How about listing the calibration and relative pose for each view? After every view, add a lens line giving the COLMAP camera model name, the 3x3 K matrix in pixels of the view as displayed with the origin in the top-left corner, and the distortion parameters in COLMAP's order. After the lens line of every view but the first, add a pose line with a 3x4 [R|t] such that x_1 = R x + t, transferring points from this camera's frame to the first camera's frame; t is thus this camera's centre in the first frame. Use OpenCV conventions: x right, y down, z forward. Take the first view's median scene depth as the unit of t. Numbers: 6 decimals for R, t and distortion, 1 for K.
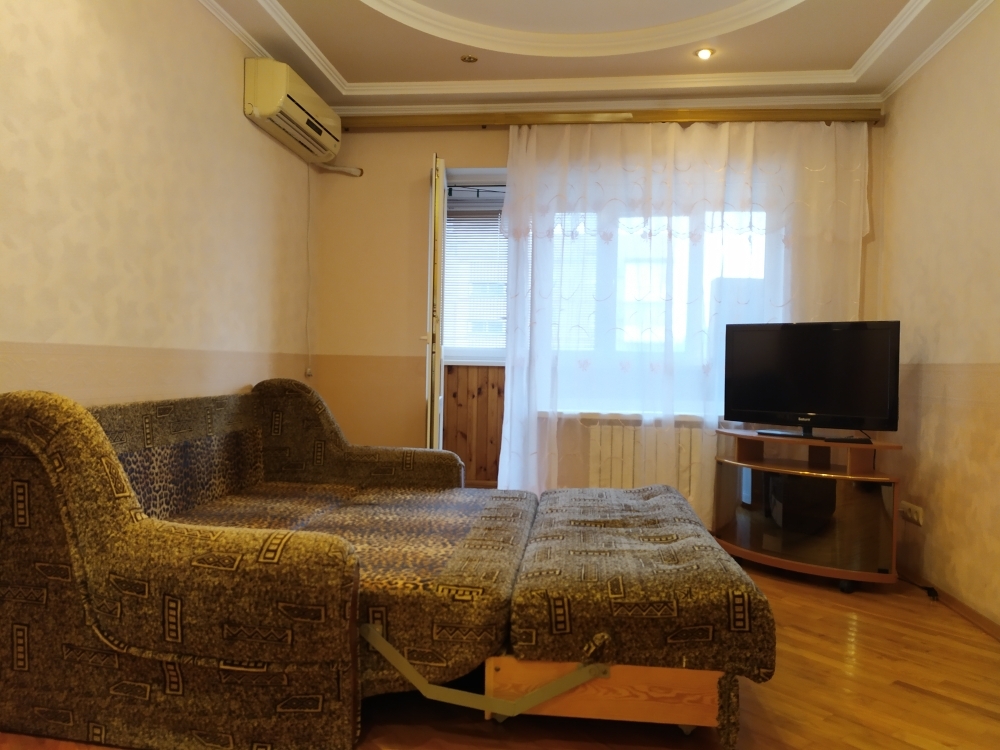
lens RADIAL K [[744.8, 0, 500.0], [0, 744.8, 375.0], [0, 0, 1]] dist [0.035716, -0.035748]
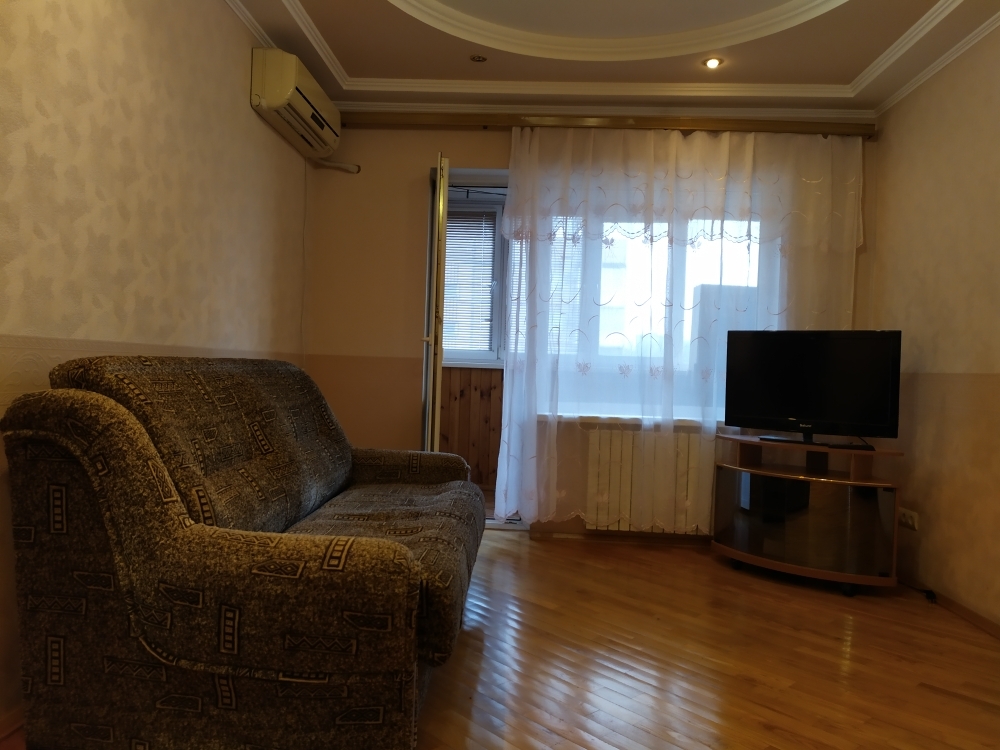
lens RADIAL K [[746.1, 0, 492.8], [0, 746.1, 374.5], [0, 0, 1]] dist [0.058243, -0.073782]
pose [[0.997482, 0.014312, 0.069454, -0.159587], [-0.014129, 0.999895, -0.003127, -0.002280], [-0.069492, 0.002138, 0.997580, 0.014077]]
